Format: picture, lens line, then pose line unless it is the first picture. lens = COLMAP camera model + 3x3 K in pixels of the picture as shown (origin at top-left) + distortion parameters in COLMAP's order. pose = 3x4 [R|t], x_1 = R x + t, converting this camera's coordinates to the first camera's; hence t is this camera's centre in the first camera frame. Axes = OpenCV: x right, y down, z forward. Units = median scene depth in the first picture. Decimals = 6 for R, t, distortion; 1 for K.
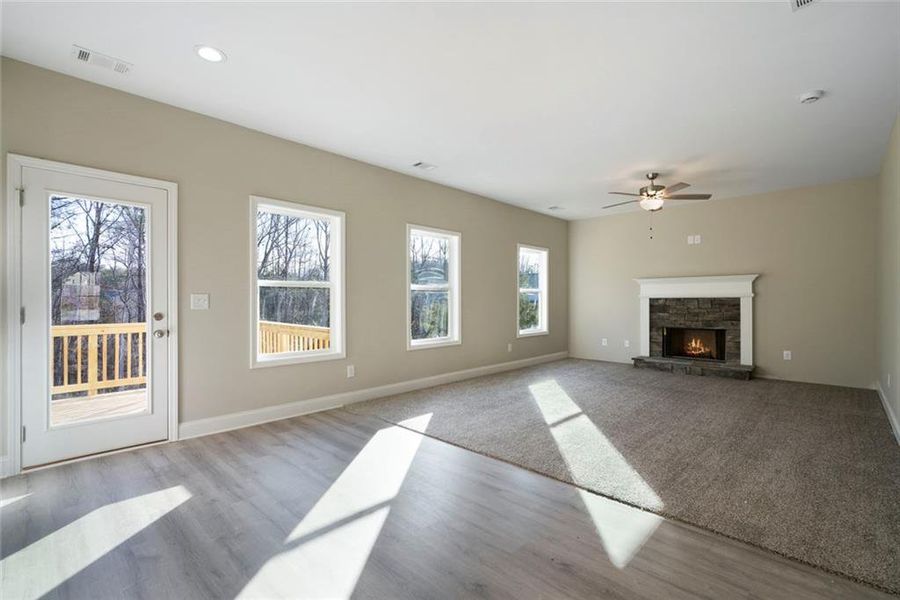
lens RADIAL K [[392.5, 0, 446.7], [0, 392.5, 300.8], [0, 0, 1]] dist [-0.018910, 0.000375]
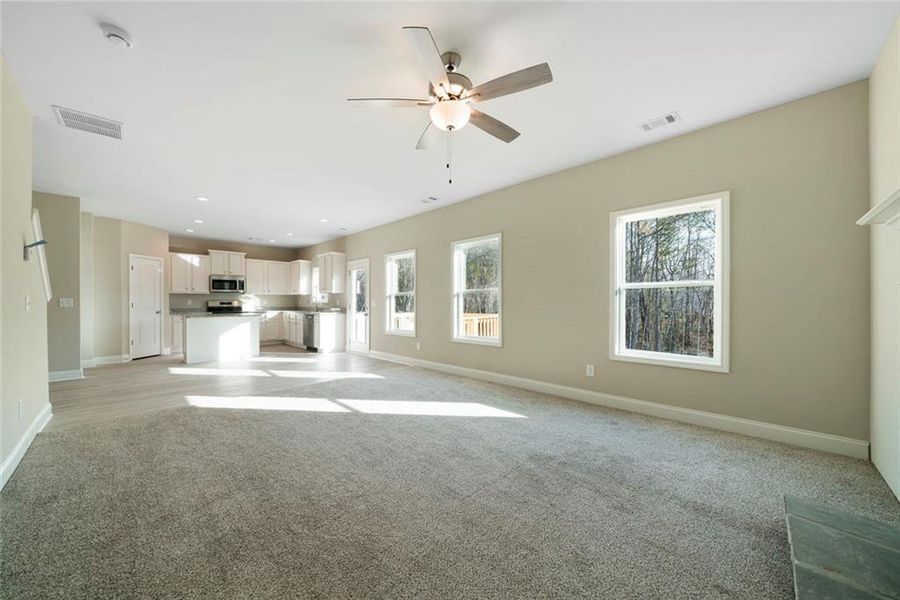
lens RADIAL K [[337.2, 0, 455.3], [0, 337.2, 305.3], [0, 0, 1]] dist [-0.006558, -0.000245]
pose [[-0.028470, 0.008963, -0.999554, 0.829170], [0.003574, 0.999954, 0.008864, -0.000499], [0.999588, -0.003320, -0.028501, 0.872911]]
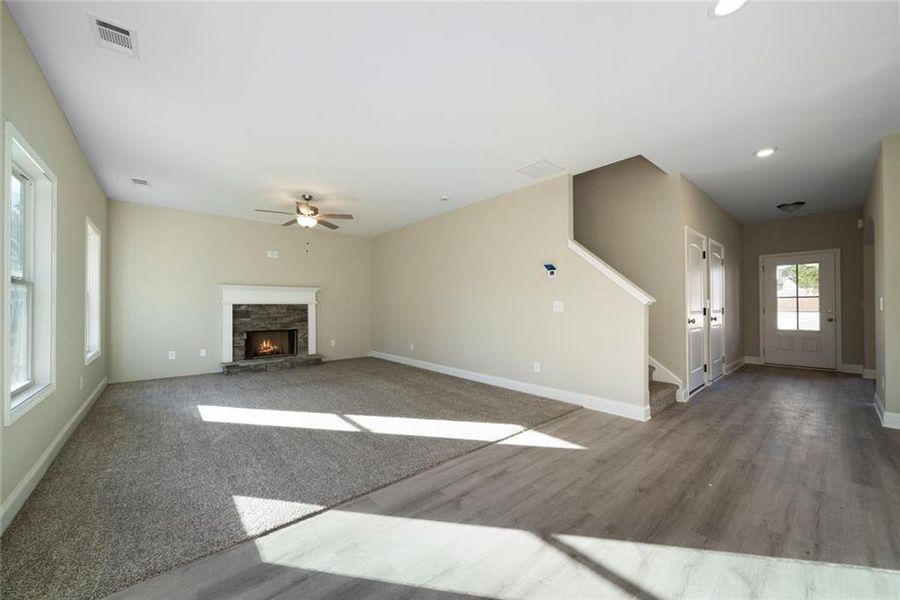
lens RADIAL K [[337.2, 0, 442.2], [0, 337.2, 302.2], [0, 0, 1]] dist [-0.006558, -0.000245]
pose [[0.095764, 0.013278, 0.995315, -0.341695], [0.000993, 0.999909, -0.013435, 0.000382], [-0.995404, 0.002275, 0.095743, 0.423758]]
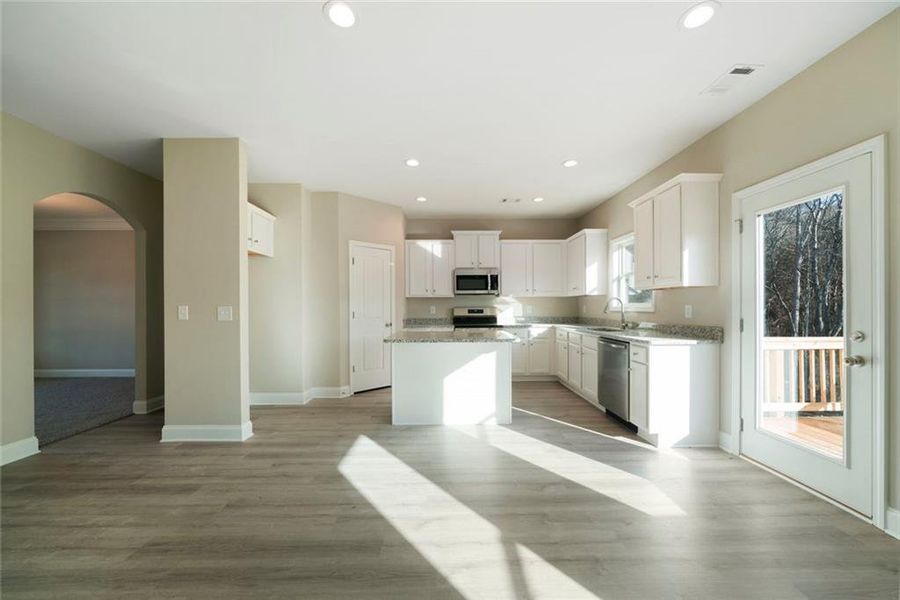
lens RADIAL K [[337.2, 0, 454.6], [0, 337.2, 308.1], [0, 0, 1]] dist [-0.006558, -0.000245]
pose [[-0.710044, 0.005038, -0.704139, 0.109853], [0.007452, 0.999972, -0.000360, -0.008693], [0.704117, -0.005503, -0.710062, 0.472869]]
